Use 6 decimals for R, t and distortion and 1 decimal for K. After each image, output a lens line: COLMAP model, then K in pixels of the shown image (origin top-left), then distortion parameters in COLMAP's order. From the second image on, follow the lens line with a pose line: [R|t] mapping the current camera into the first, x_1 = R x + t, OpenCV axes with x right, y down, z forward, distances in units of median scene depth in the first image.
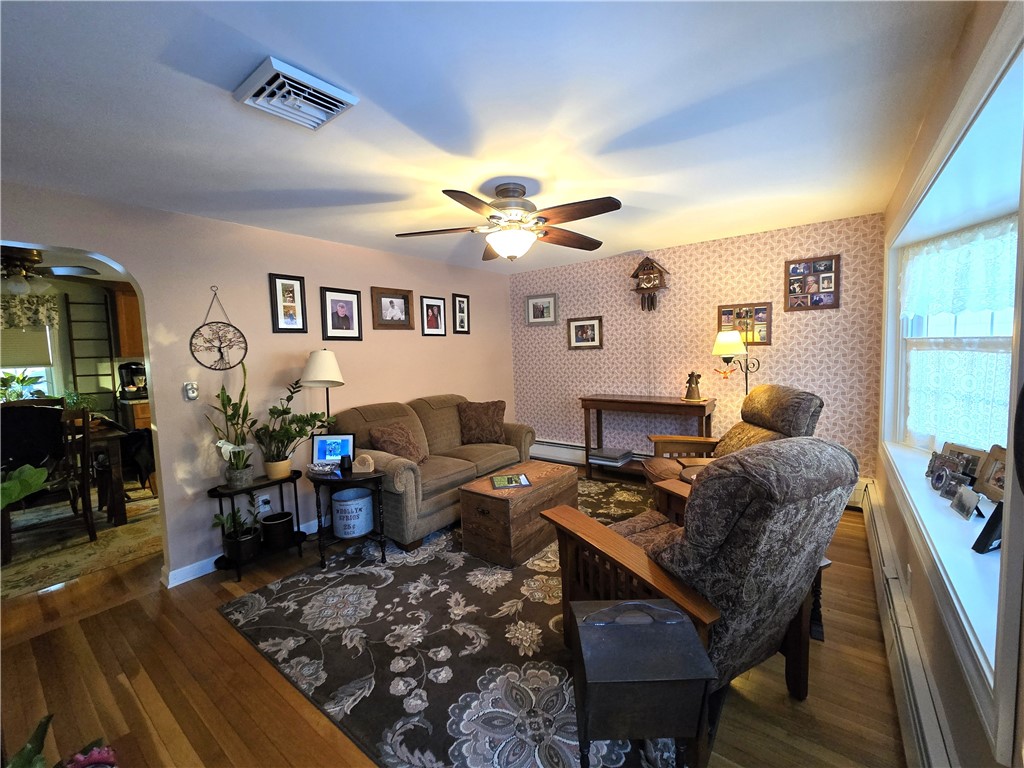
lens RADIAL K [[420.4, 0, 515.1], [0, 420.4, 378.9], [0, 0, 1]] dist [0.000657, -0.000034]
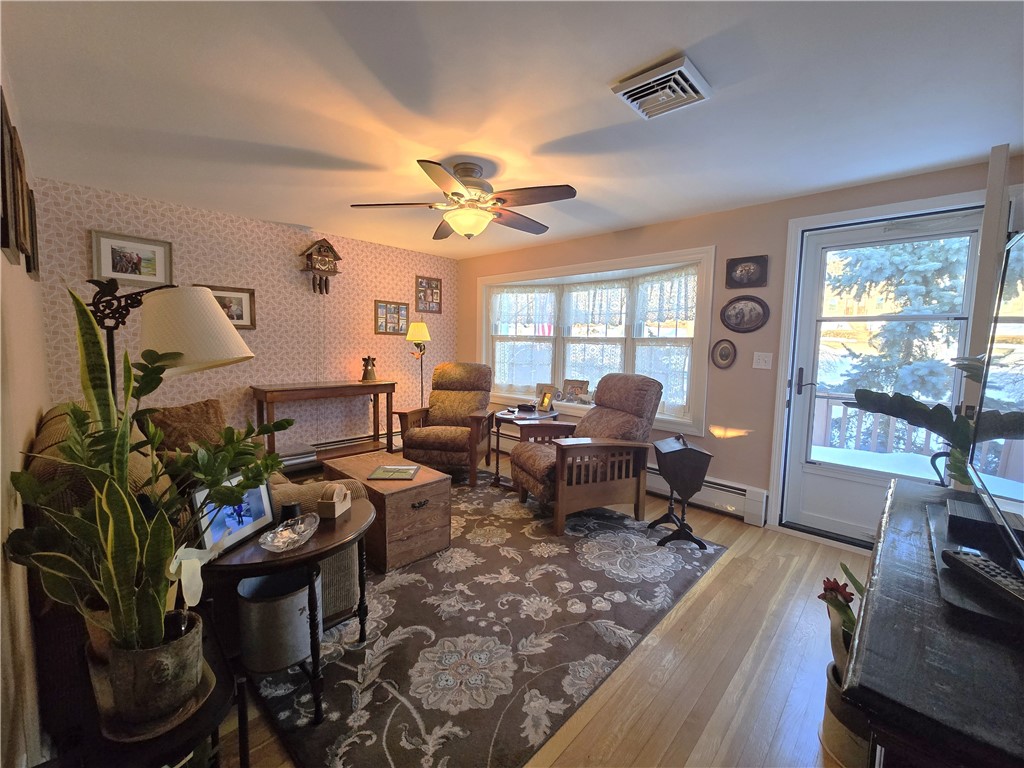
lens RADIAL K [[420.4, 0, 515.1], [0, 420.4, 378.9], [0, 0, 1]] dist [0.000657, -0.000034]
pose [[0.111771, -0.048785, 0.992536, -0.973807], [0.050012, 0.997805, 0.043412, 0.023002], [-0.992475, 0.044786, 0.113965, 0.729428]]
